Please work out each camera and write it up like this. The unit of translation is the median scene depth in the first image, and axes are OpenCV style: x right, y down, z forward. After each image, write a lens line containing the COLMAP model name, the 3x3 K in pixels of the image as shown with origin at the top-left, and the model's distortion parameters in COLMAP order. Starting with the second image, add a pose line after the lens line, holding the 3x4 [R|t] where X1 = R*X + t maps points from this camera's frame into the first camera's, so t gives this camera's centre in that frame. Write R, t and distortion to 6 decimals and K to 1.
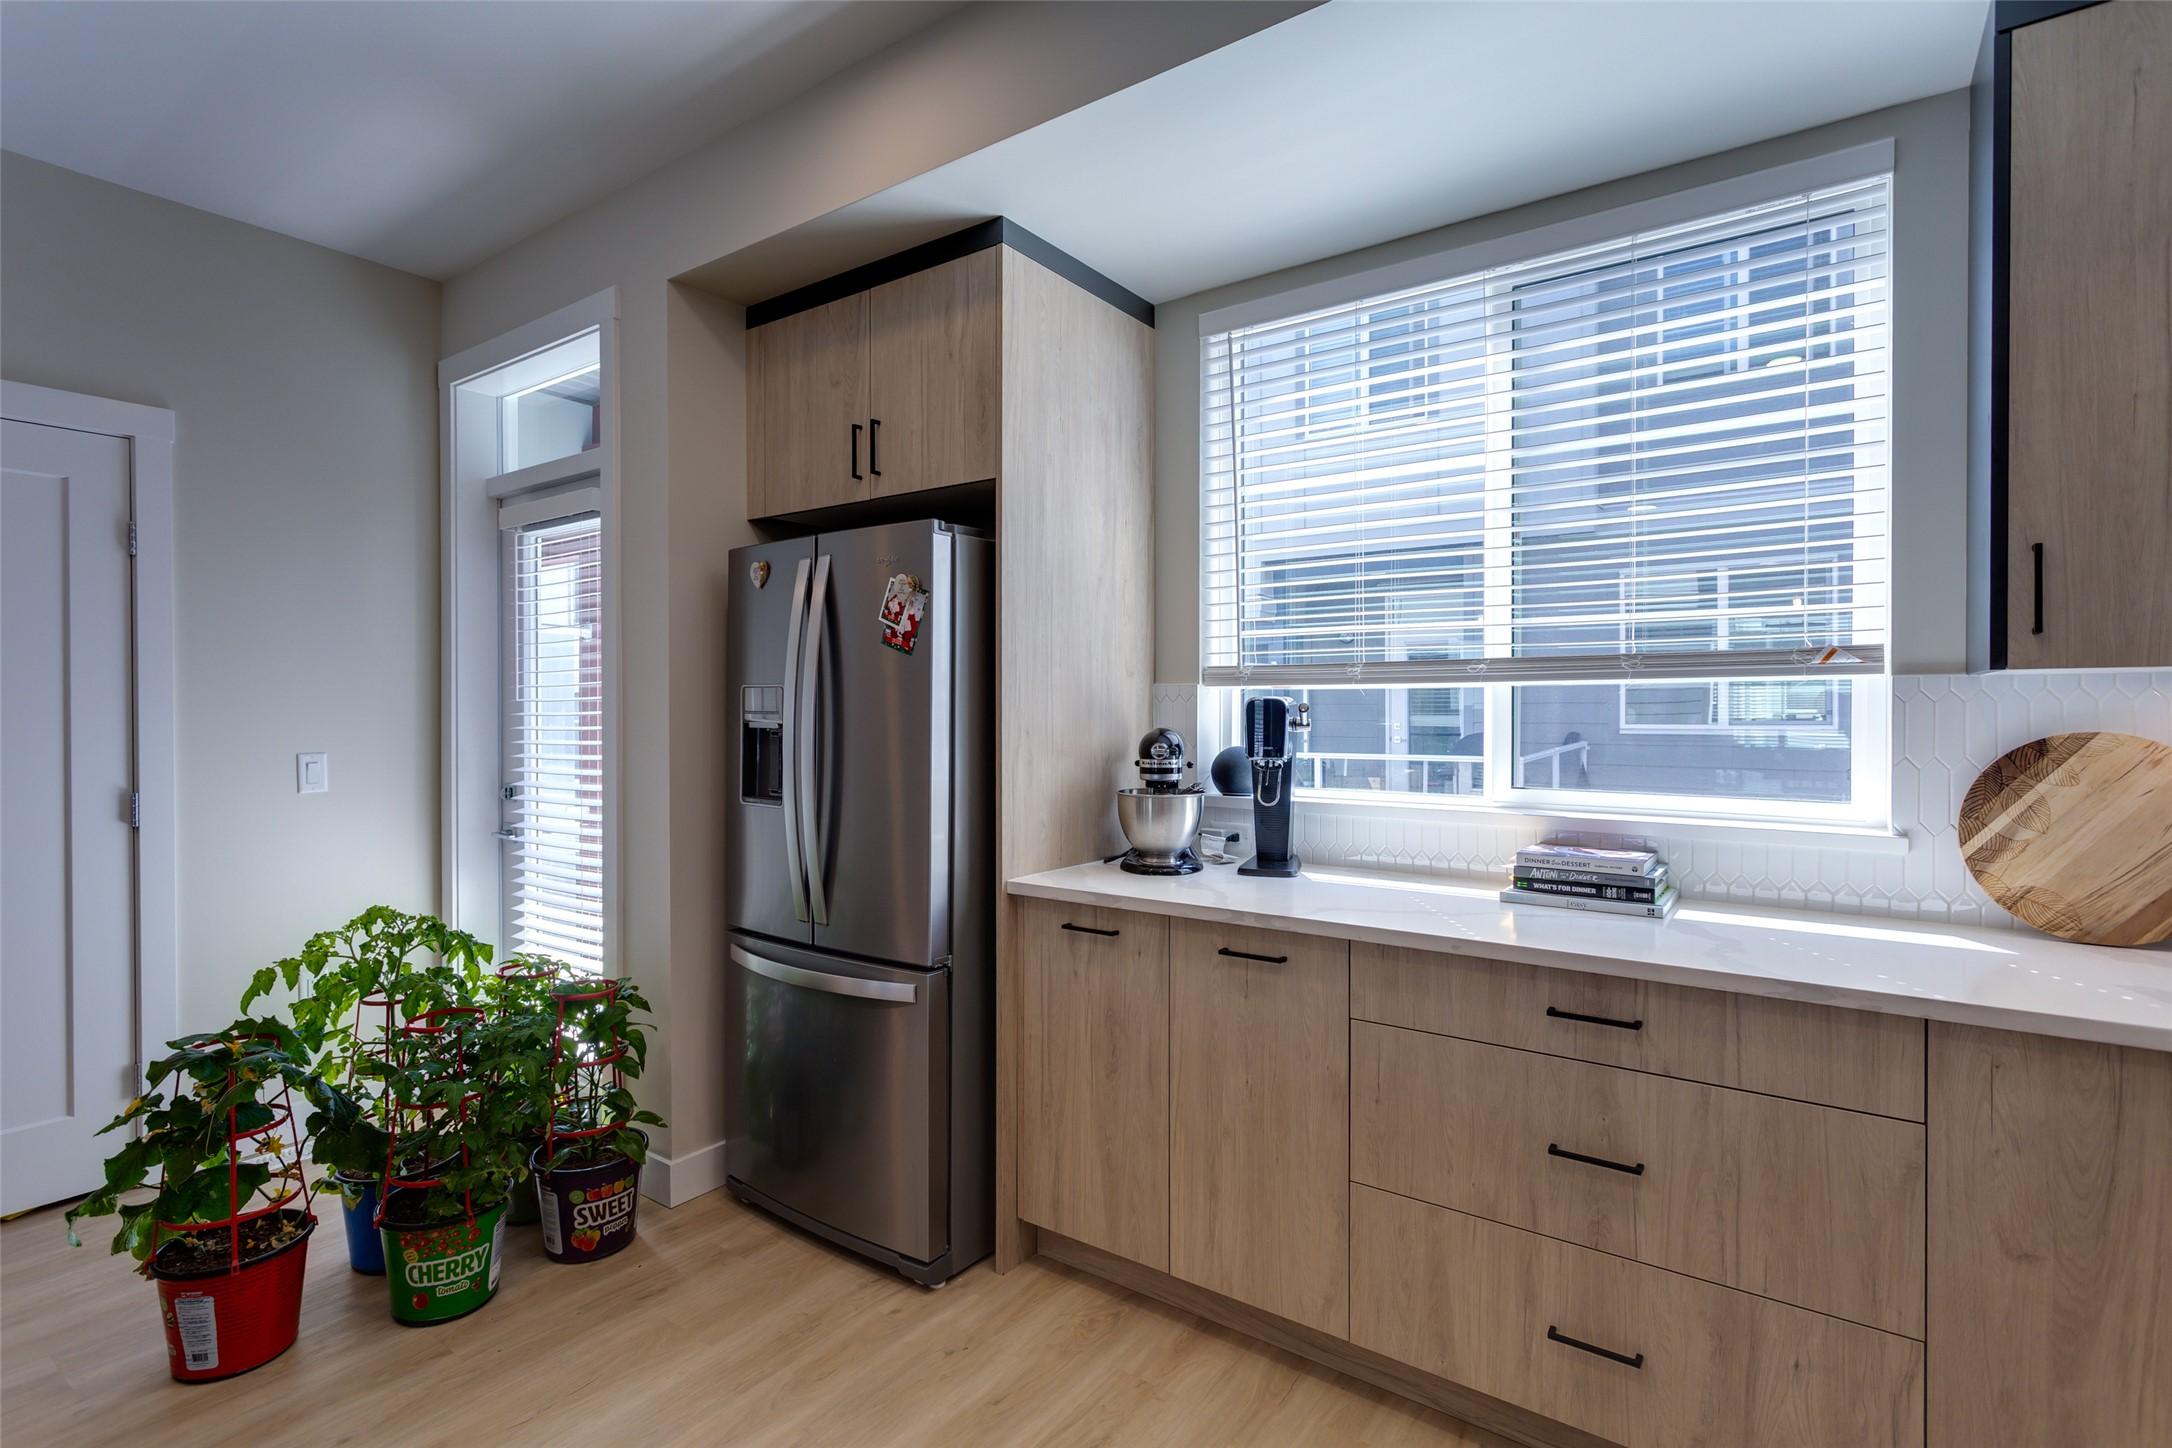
lens RADIAL K [[1039.9, 0, 1055.2], [0, 1039.9, 711.0], [0, 0, 1]] dist [-0.001010, 0.001839]
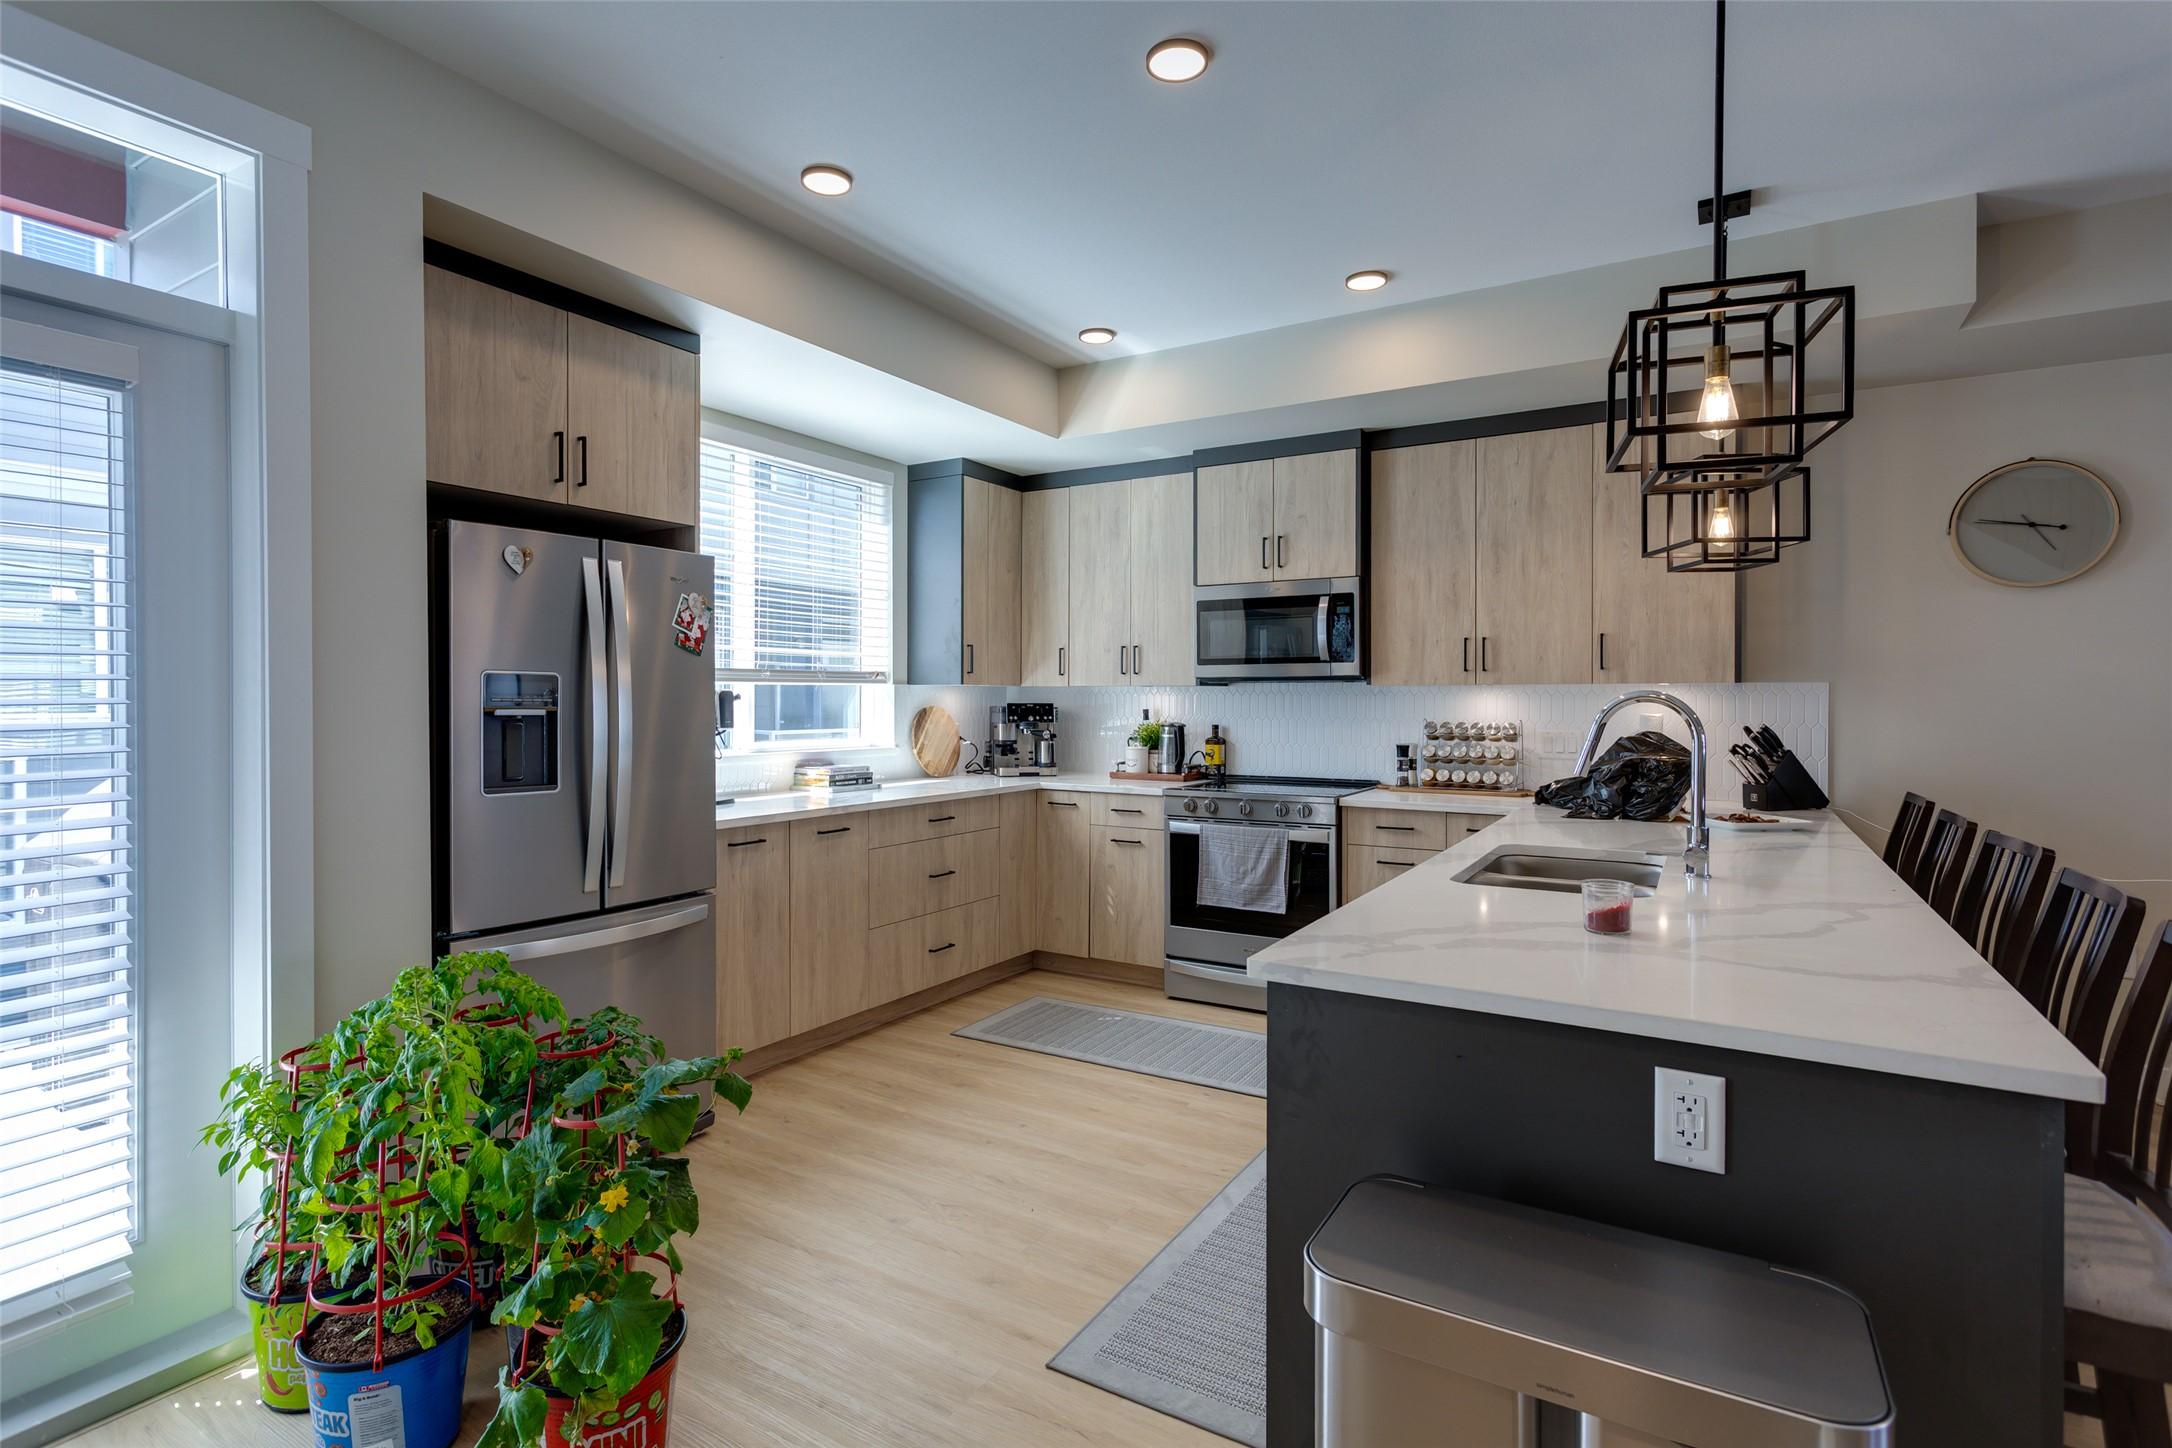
lens RADIAL K [[1039.9, 0, 1074.0], [0, 1039.9, 704.3], [0, 0, 1]] dist [-0.001010, 0.001839]
pose [[-0.074711, -0.004592, 0.997195, -1.477071], [0.001947, 0.999987, 0.004750, 0.002053], [-0.997203, 0.002296, -0.074701, 0.625163]]
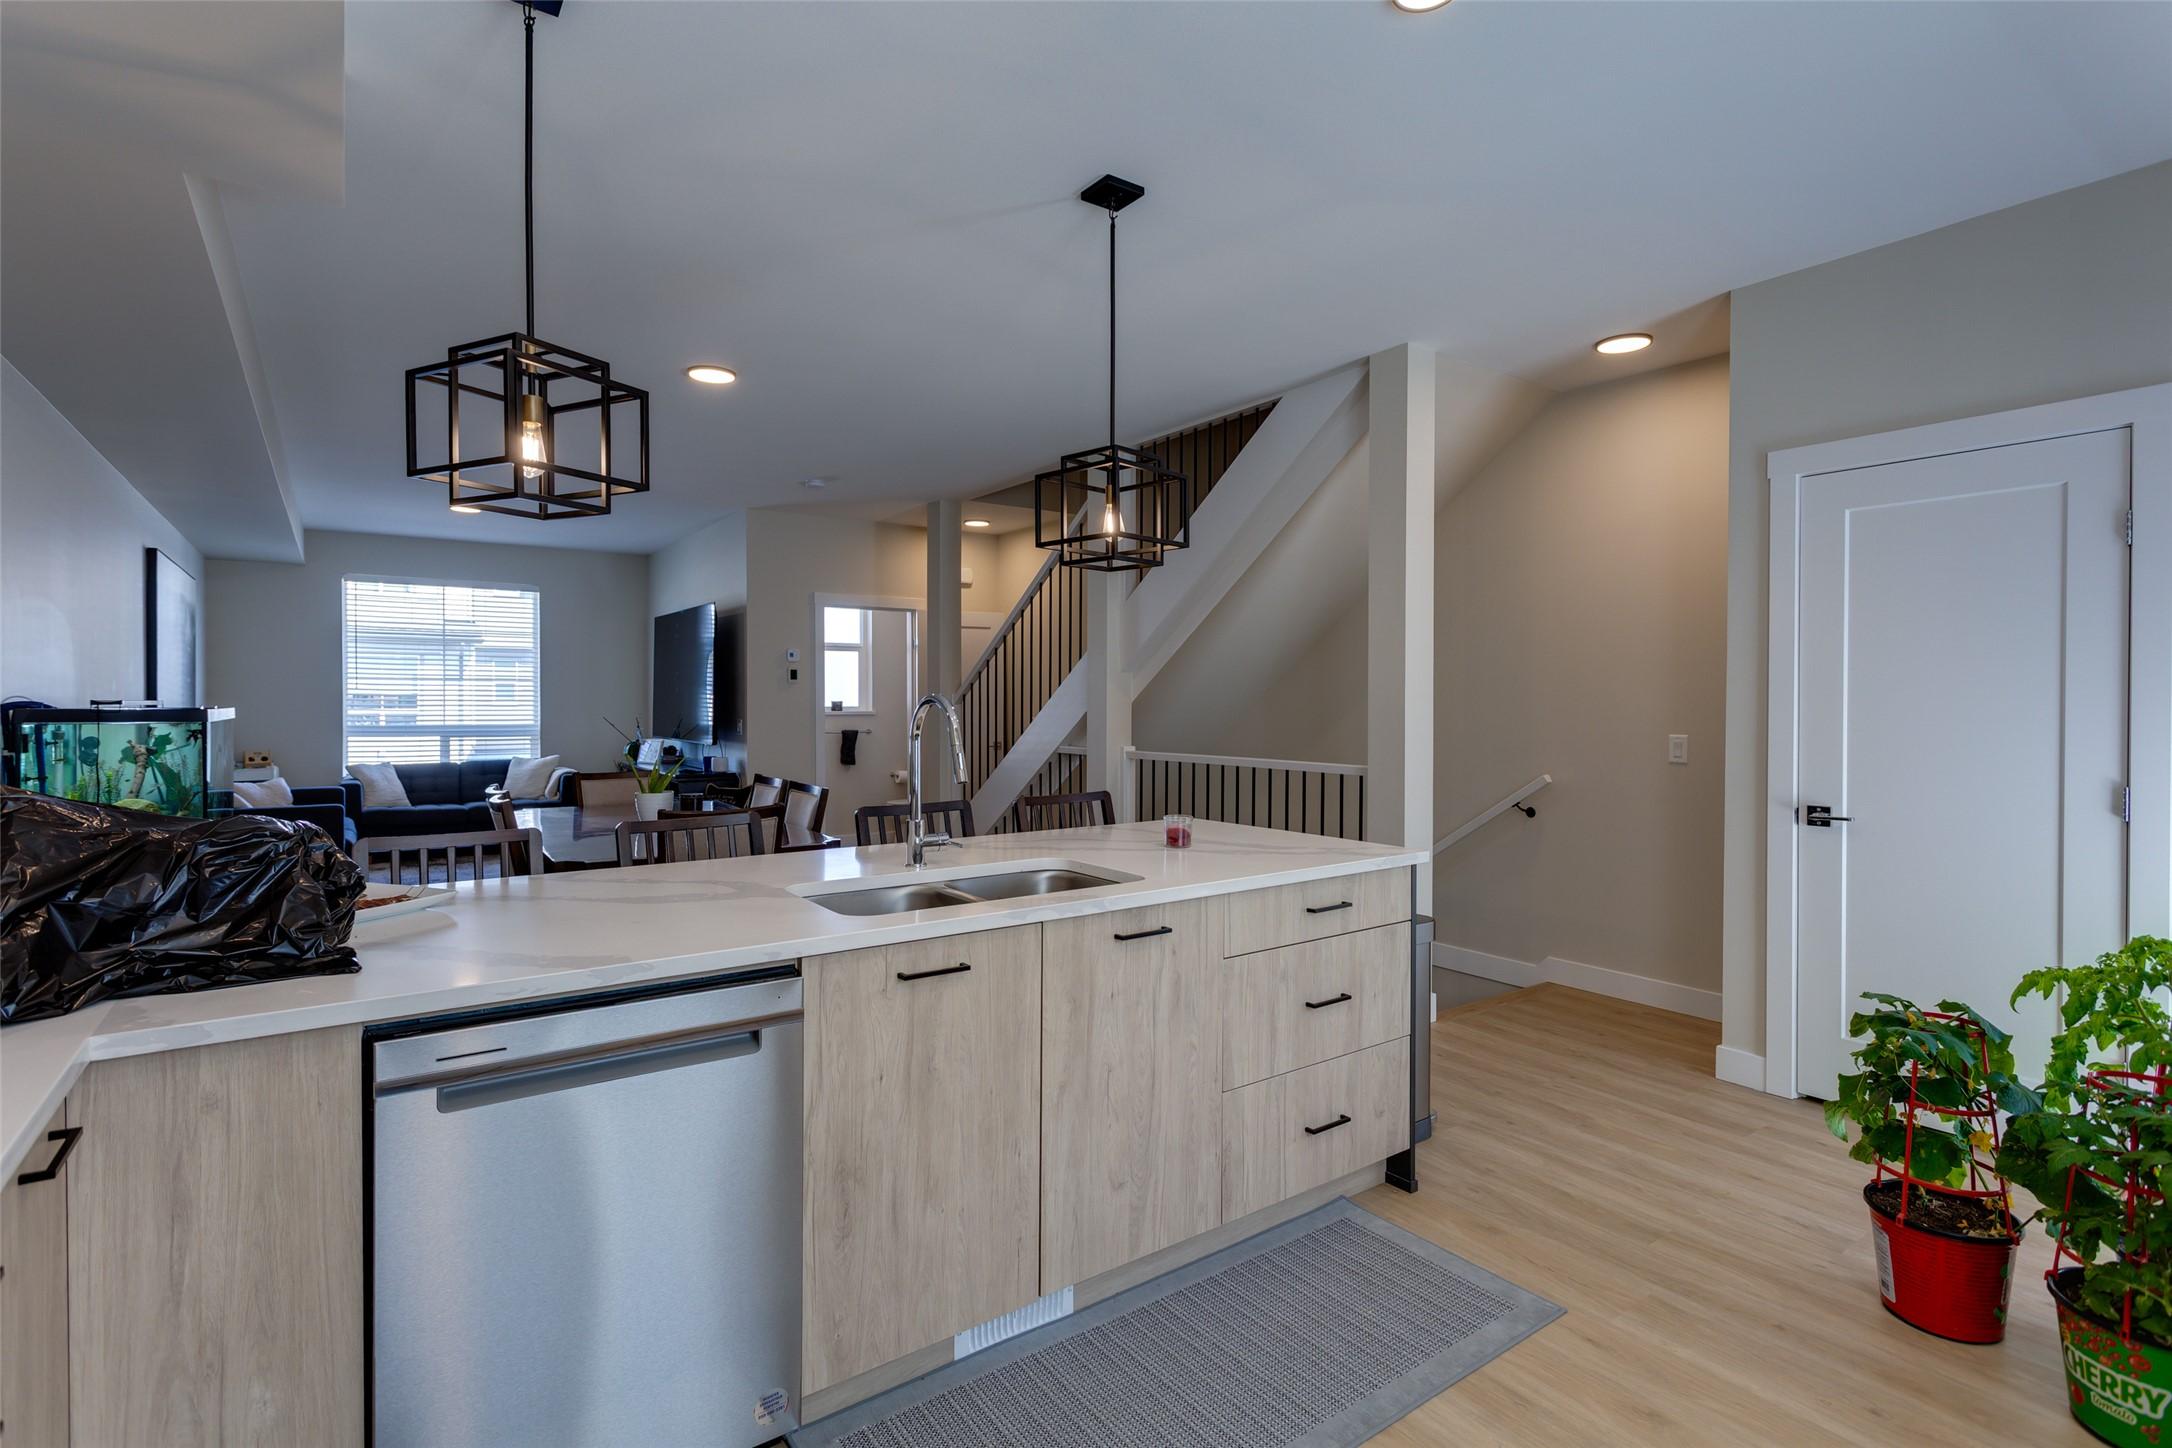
lens RADIAL K [[1023.6, 0, 1105.3], [0, 1023.6, 713.8], [0, 0, 1]] dist [-0.004618, -0.000449]
pose [[-0.300905, 0.013686, -0.953556, 0.399895], [-0.004507, 0.999865, 0.015773, -0.001429], [0.953643, 0.009044, -0.300803, 0.460745]]
